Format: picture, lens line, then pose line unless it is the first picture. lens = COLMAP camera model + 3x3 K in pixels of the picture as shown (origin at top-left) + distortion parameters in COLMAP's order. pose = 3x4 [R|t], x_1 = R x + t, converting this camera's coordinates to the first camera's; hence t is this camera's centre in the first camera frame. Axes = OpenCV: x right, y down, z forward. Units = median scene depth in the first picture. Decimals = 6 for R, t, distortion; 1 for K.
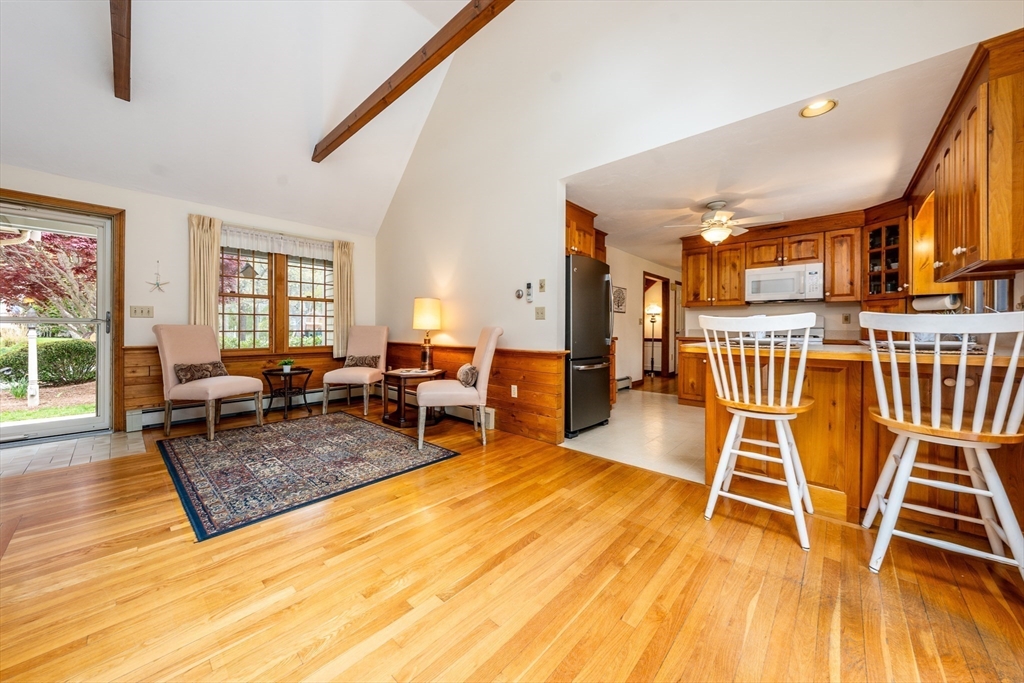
lens RADIAL K [[387.6, 0, 502.8], [0, 387.6, 330.9], [0, 0, 1]] dist [-0.003142, 0.000295]
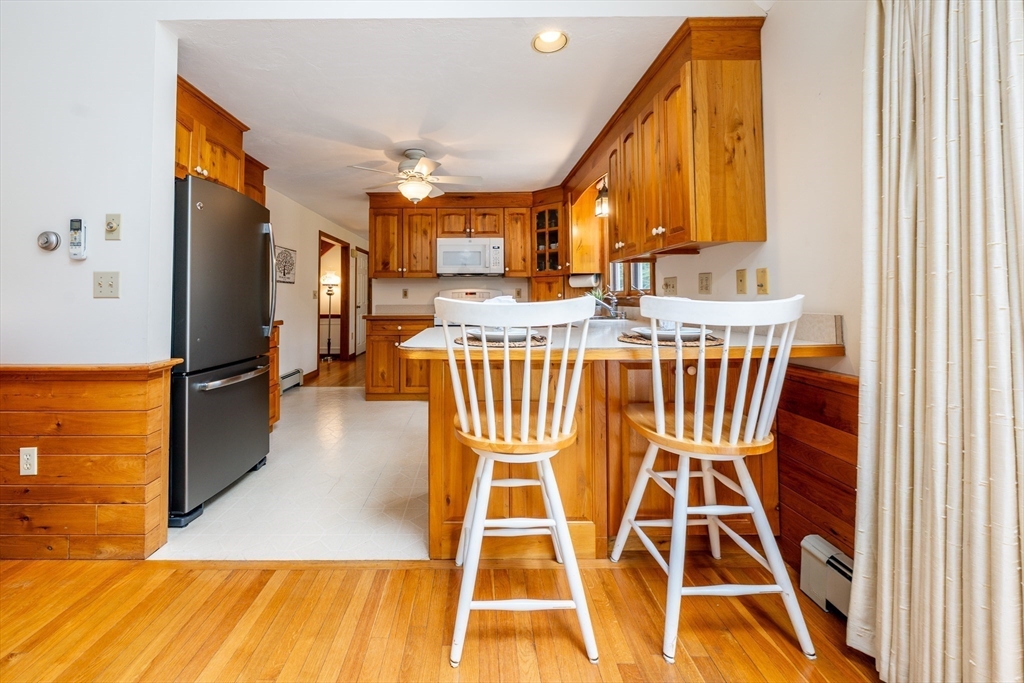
lens RADIAL K [[405.0, 0, 491.6], [0, 405.0, 286.6], [0, 0, 1]] dist [-0.000649, -0.000486]
pose [[0.722222, 0.011766, 0.691561, 0.083515], [0.011187, 0.999526, -0.028689, -0.021350], [-0.691570, 0.028456, 0.721748, 0.282133]]
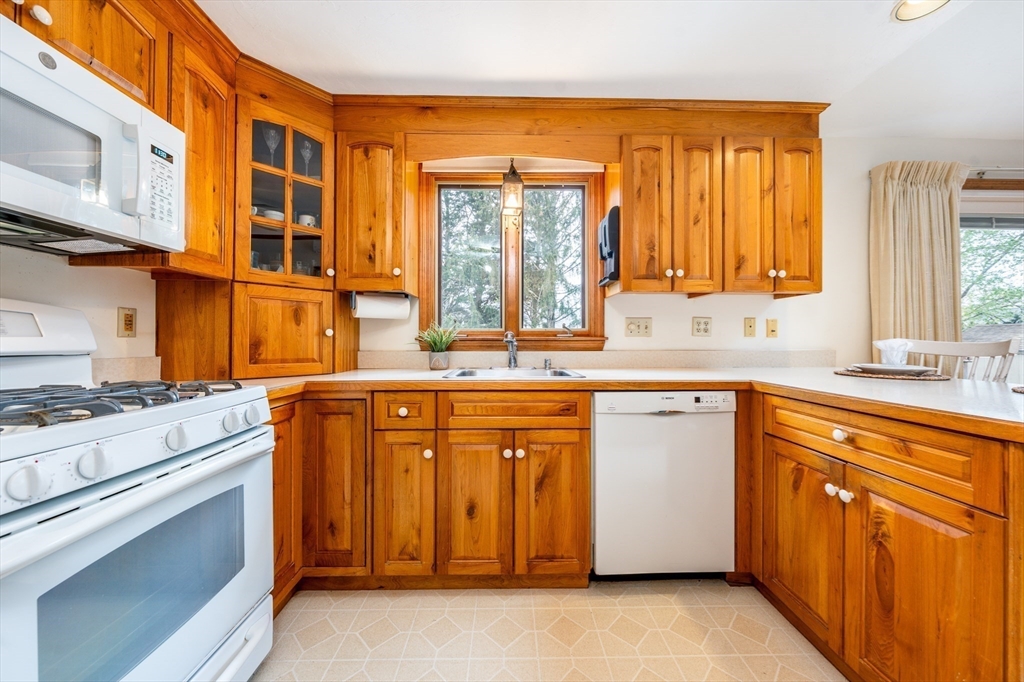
lens RADIAL K [[366.4, 0, 522.0], [0, 366.4, 336.3], [0, 0, 1]] dist [-0.003174, 0.000153]
pose [[-0.699795, 0.002615, 0.714339, 0.474194], [-0.001056, 0.999988, -0.004695, -0.021084], [-0.714343, -0.004039, -0.699784, 1.075127]]
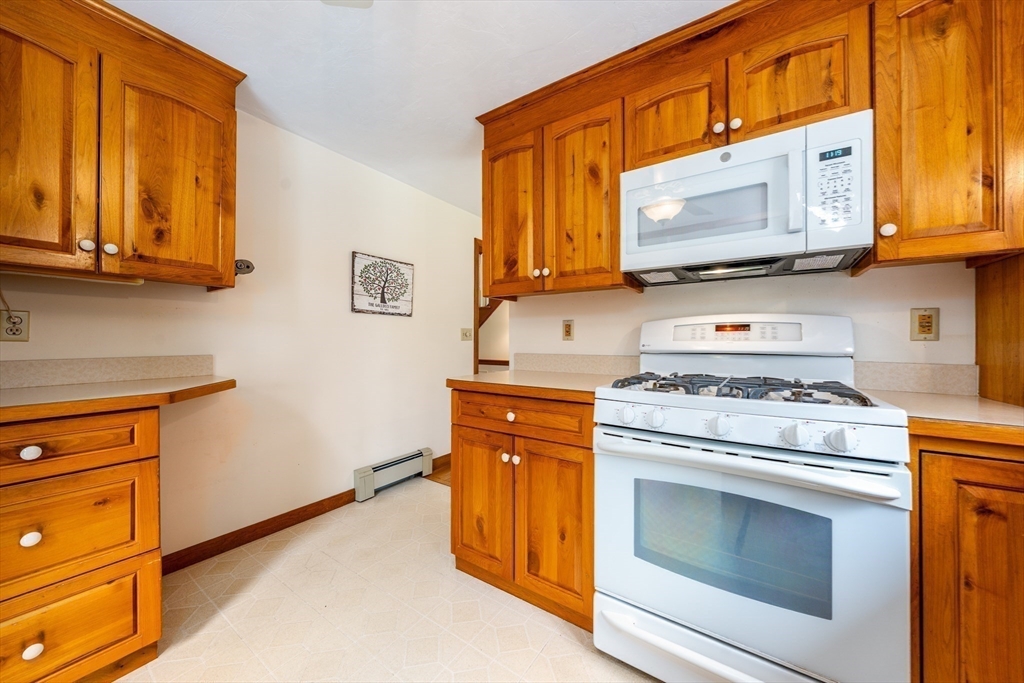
lens RADIAL K [[366.4, 0, 517.5], [0, 366.4, 340.0], [0, 0, 1]] dist [-0.003174, 0.000153]
pose [[0.991149, -0.002815, 0.132722, 0.592935], [0.003810, 0.999966, -0.007246, -0.020948], [-0.132697, 0.007687, 0.991127, 0.839738]]
